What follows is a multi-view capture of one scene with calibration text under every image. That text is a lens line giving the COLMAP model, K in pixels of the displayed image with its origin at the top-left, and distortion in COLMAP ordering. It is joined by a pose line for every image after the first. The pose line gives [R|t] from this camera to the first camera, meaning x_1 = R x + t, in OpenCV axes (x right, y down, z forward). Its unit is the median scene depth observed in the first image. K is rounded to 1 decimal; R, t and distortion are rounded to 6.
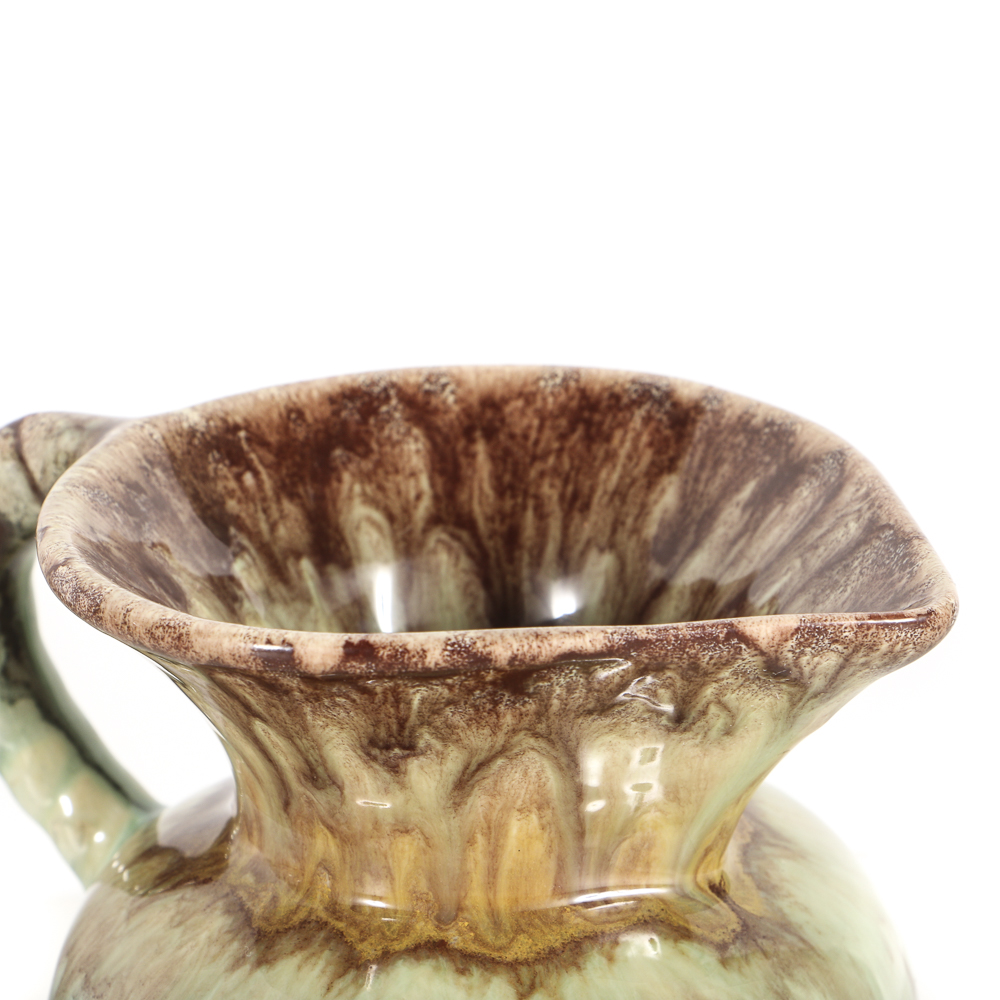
lens RADIAL K [[3895.5, 0, 500.0], [0, 3895.5, 500.0], [0, 0, 1]] dist [0.089824, -2.377833]
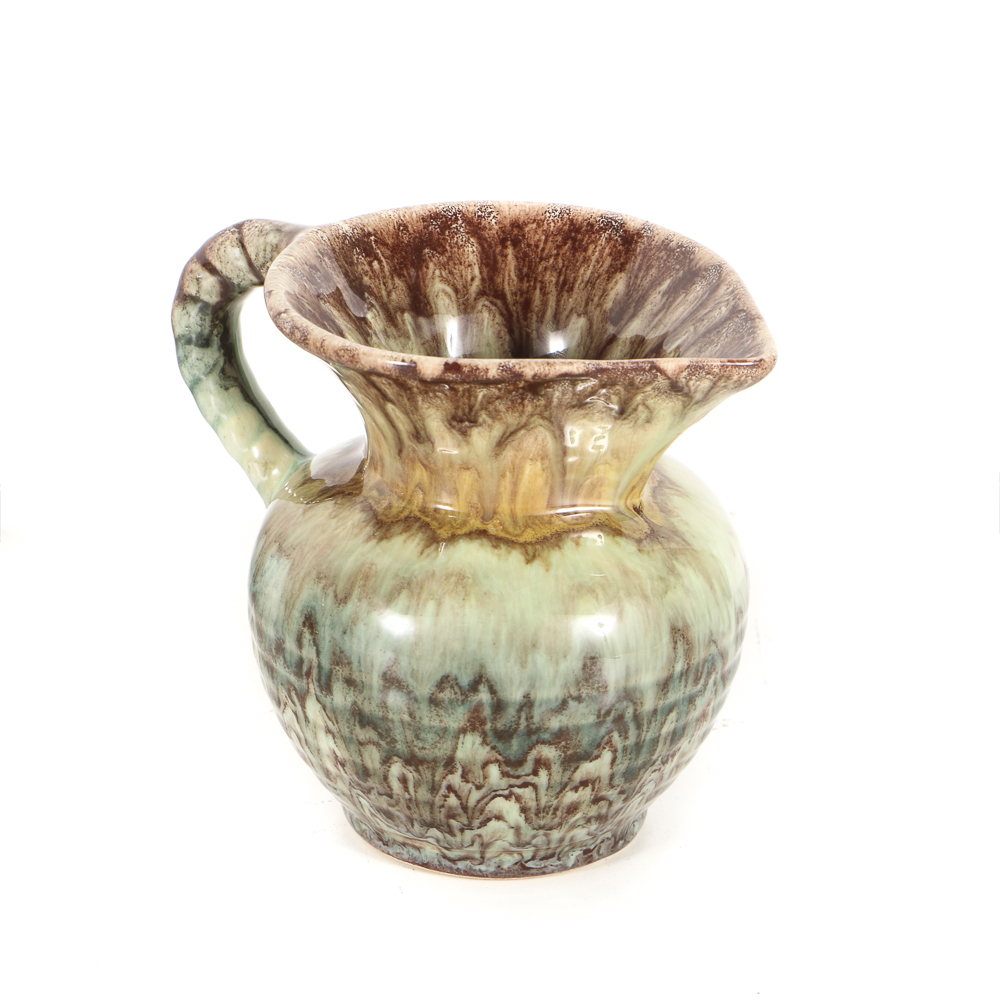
lens RADIAL K [[4102.3, 0, 500.0], [0, 4102.3, 500.0], [0, 0, 1]] dist [0.284073, 2.607319]
pose [[0.998798, 0.042326, 0.024706, -0.053952], [-0.043919, 0.996721, 0.067963, -0.029569], [-0.021748, -0.068966, 0.997382, -0.873840]]
